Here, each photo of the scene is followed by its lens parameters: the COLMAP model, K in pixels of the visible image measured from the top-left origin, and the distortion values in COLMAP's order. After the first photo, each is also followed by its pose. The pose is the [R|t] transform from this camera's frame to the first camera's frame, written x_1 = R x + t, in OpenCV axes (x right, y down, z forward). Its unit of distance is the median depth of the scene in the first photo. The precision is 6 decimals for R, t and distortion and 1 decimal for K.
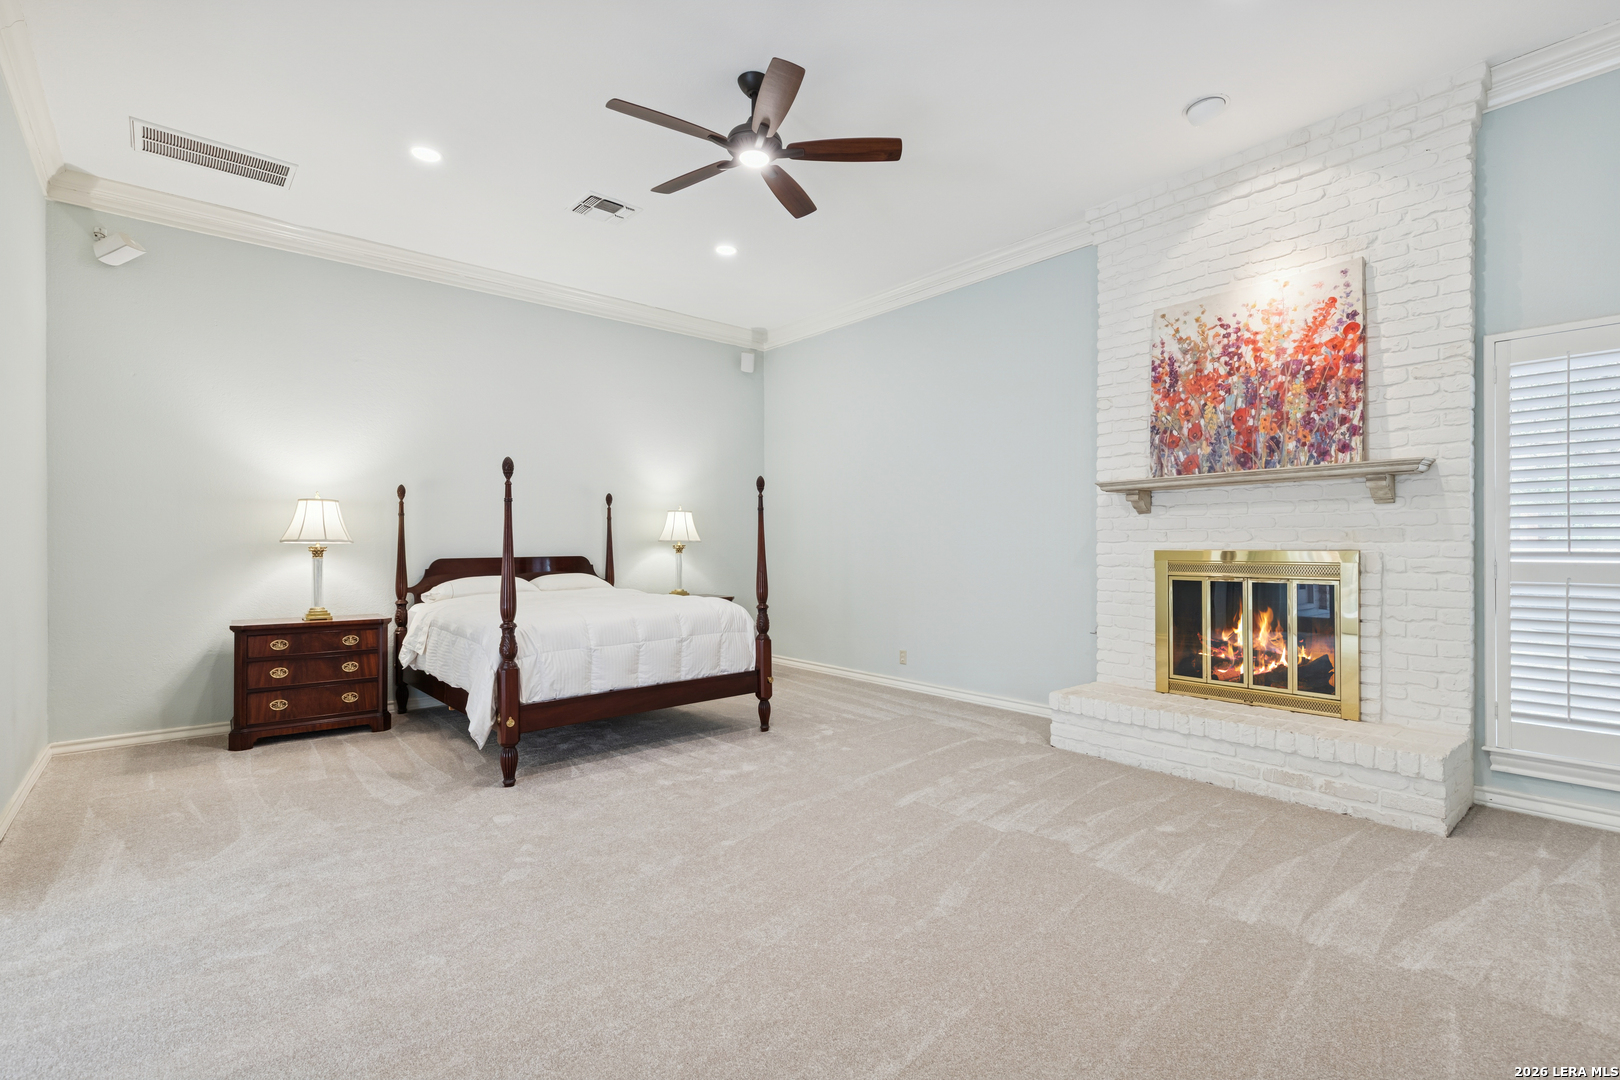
lens RADIAL K [[736.7, 0, 810.0], [0, 736.7, 540.0], [0, 0, 1]] dist [-0.001395, -0.000283]
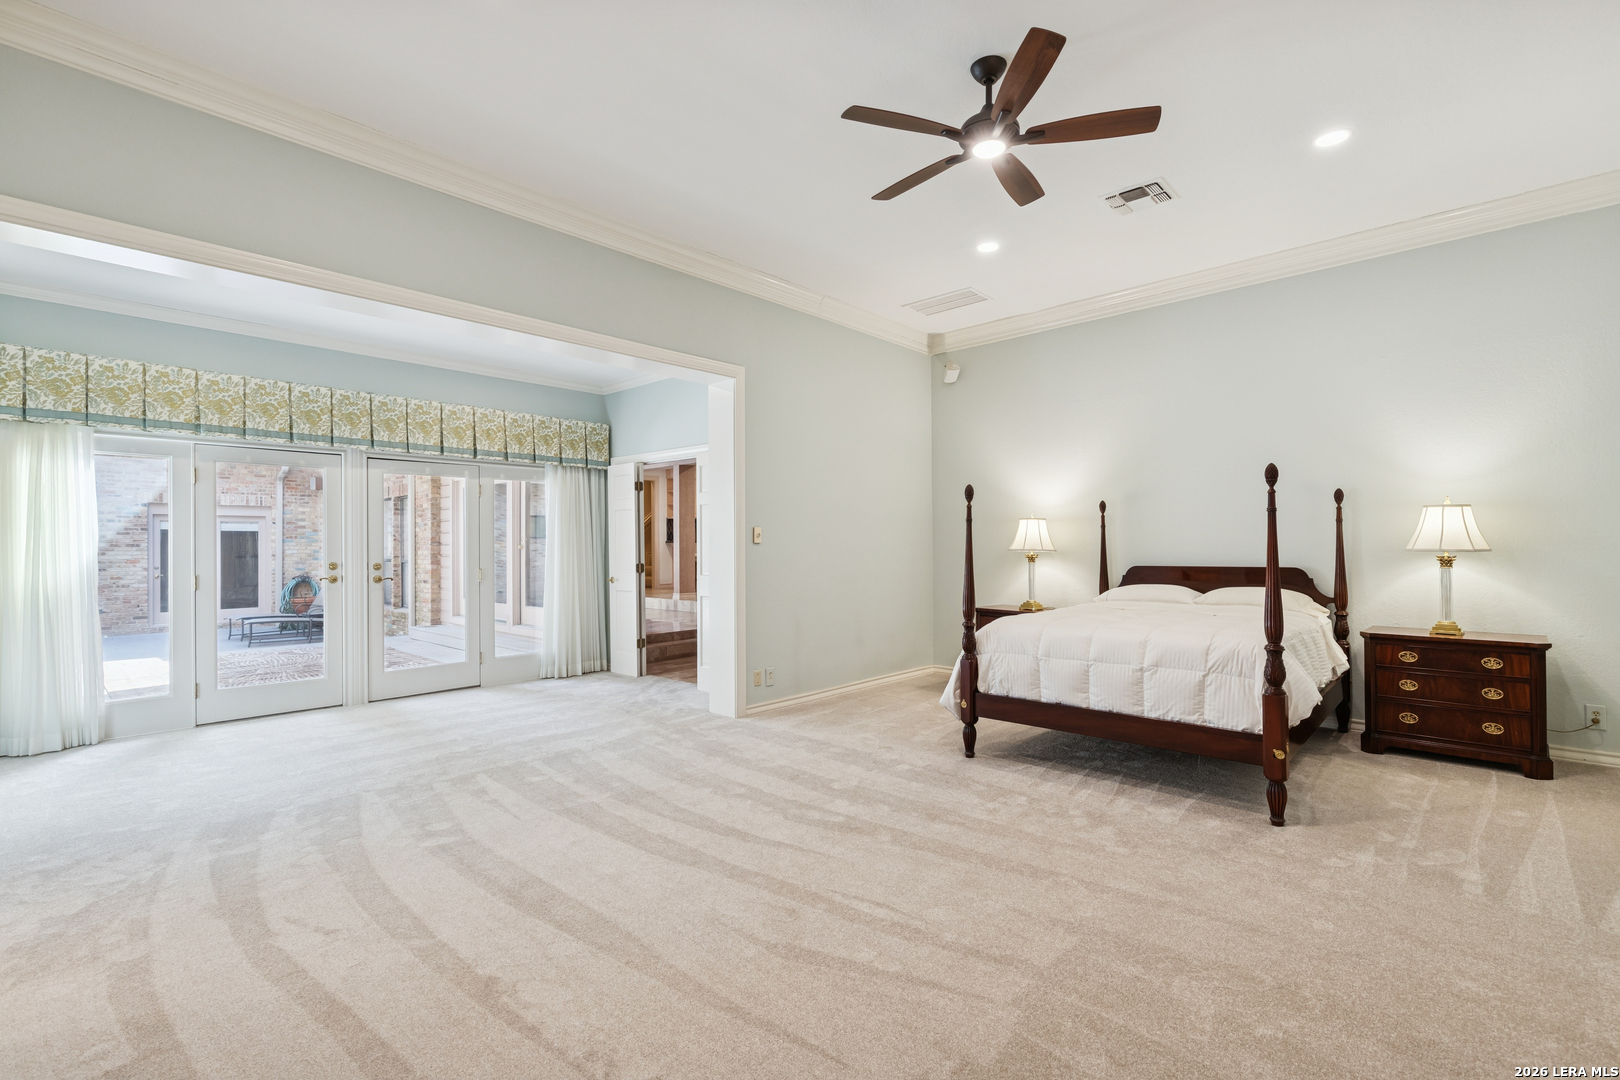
lens RADIAL K [[709.0, 0, 810.2], [0, 709.0, 561.4], [0, 0, 1]] dist [0.000063, -0.000114]
pose [[0.079952, 0.010215, -0.996746, 0.611296], [0.008097, 0.999908, 0.010897, -0.000927], [0.996766, -0.008942, 0.079862, 0.548943]]
